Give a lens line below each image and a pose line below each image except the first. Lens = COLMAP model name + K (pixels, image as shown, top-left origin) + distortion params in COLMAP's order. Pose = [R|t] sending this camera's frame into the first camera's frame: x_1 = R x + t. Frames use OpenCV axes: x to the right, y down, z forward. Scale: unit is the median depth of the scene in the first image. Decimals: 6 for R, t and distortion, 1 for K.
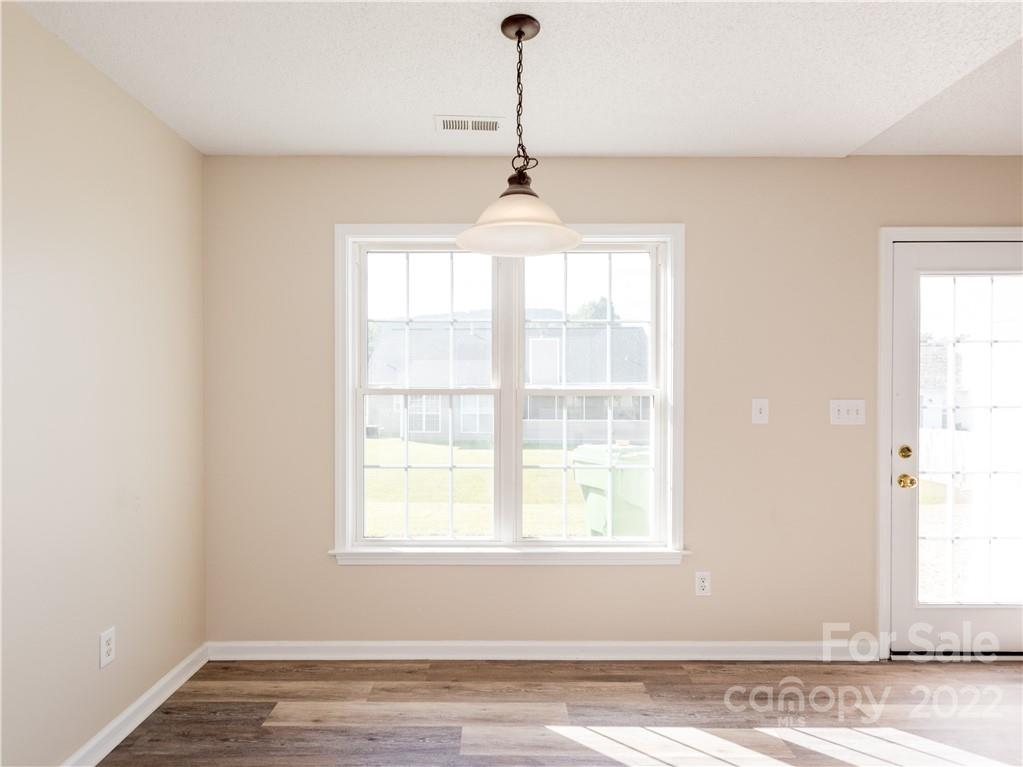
lens RADIAL K [[588.0, 0, 534.4], [0, 588.0, 389.6], [0, 0, 1]] dist [0.017361, -0.006849]
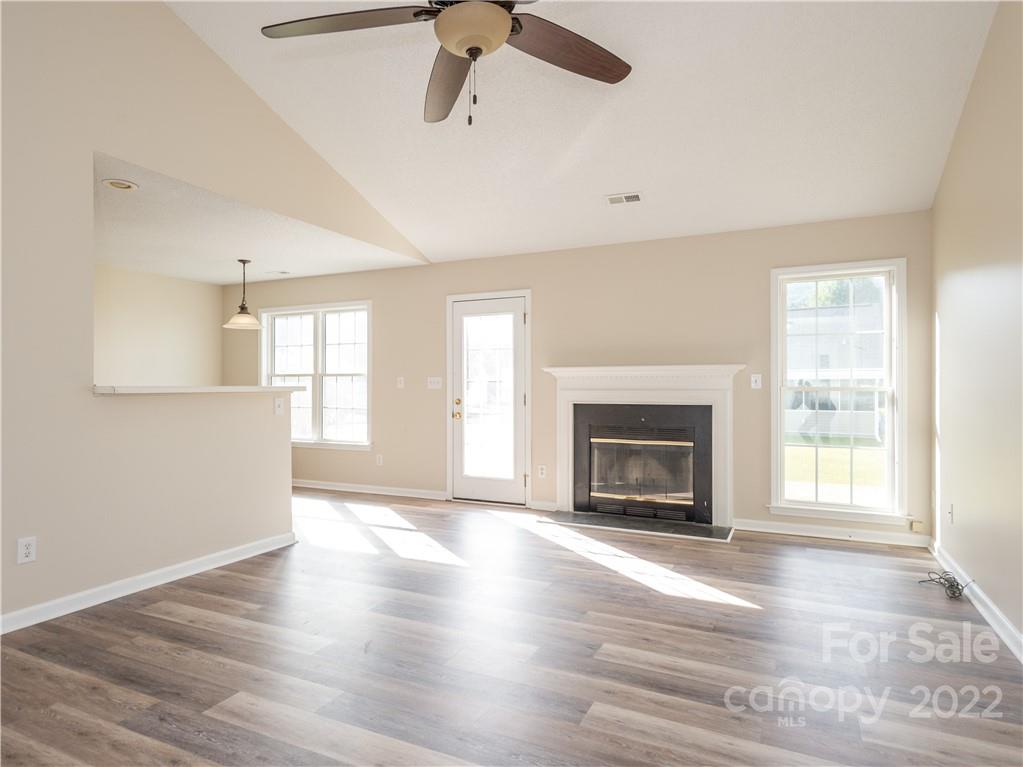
lens RADIAL K [[588.0, 0, 493.6], [0, 588.0, 384.8], [0, 0, 1]] dist [0.017361, -0.006849]
pose [[0.903557, -0.002801, -0.428458, 1.642969], [-0.001227, 0.999958, -0.009125, 0.064902], [0.428466, 0.008771, 0.903515, -0.830445]]
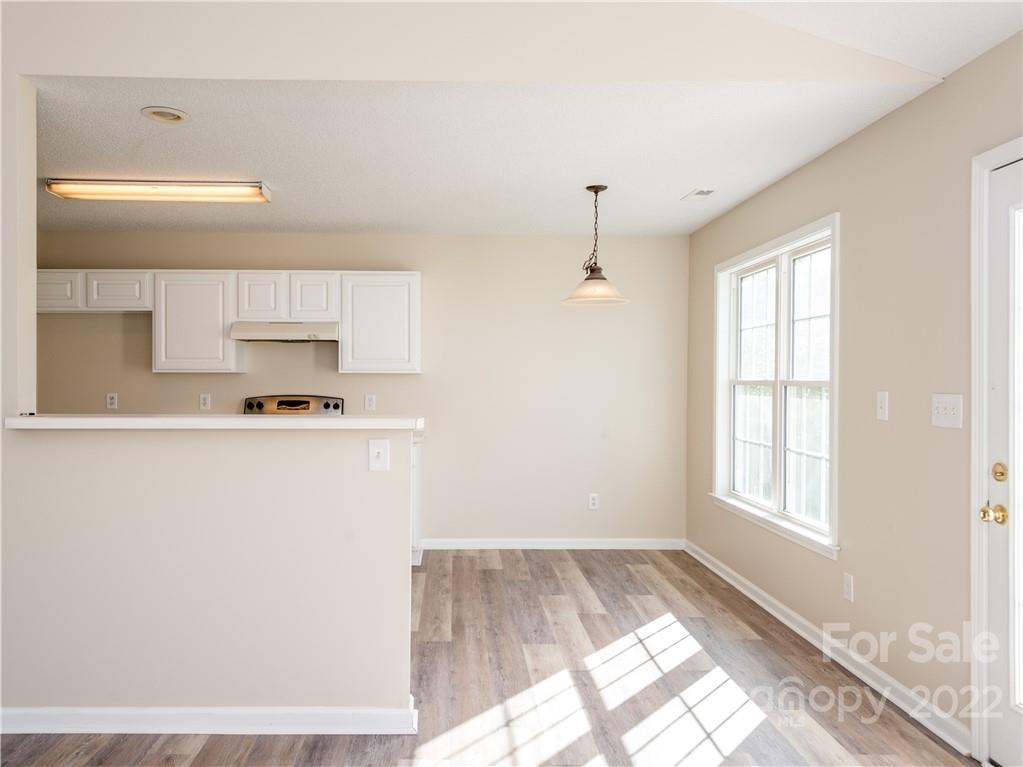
lens RADIAL K [[770.9, 0, 472.8], [0, 770.9, 381.5], [0, 0, 1]] dist [0.000599, 0.003099]
pose [[0.023511, -0.001051, -0.999723, 1.517012], [-0.009439, 0.999955, -0.001274, 0.008415], [0.999679, 0.009466, 0.023500, 0.371577]]
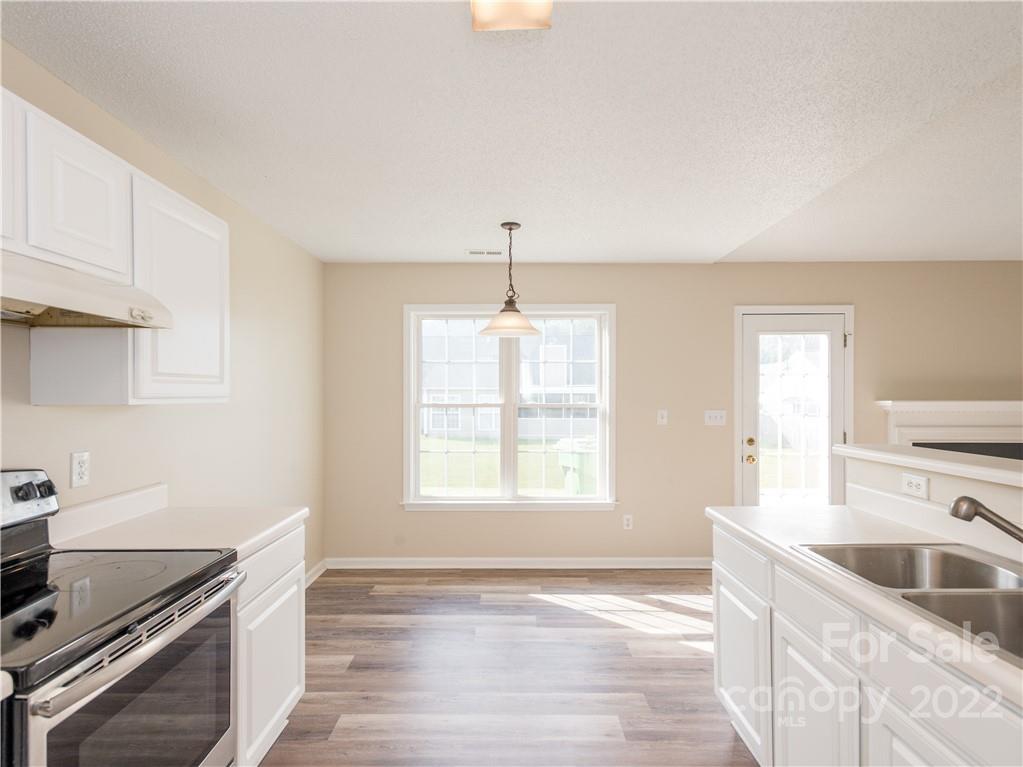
lens RADIAL K [[522.2, 0, 537.5], [0, 522.2, 392.3], [0, 0, 1]] dist [0.013910, -0.005420]
pose [[0.999966, -0.001689, -0.008060, 0.048314], [0.001574, 0.999898, -0.014216, -0.012483], [0.008083, 0.014203, 0.999866, -0.462220]]
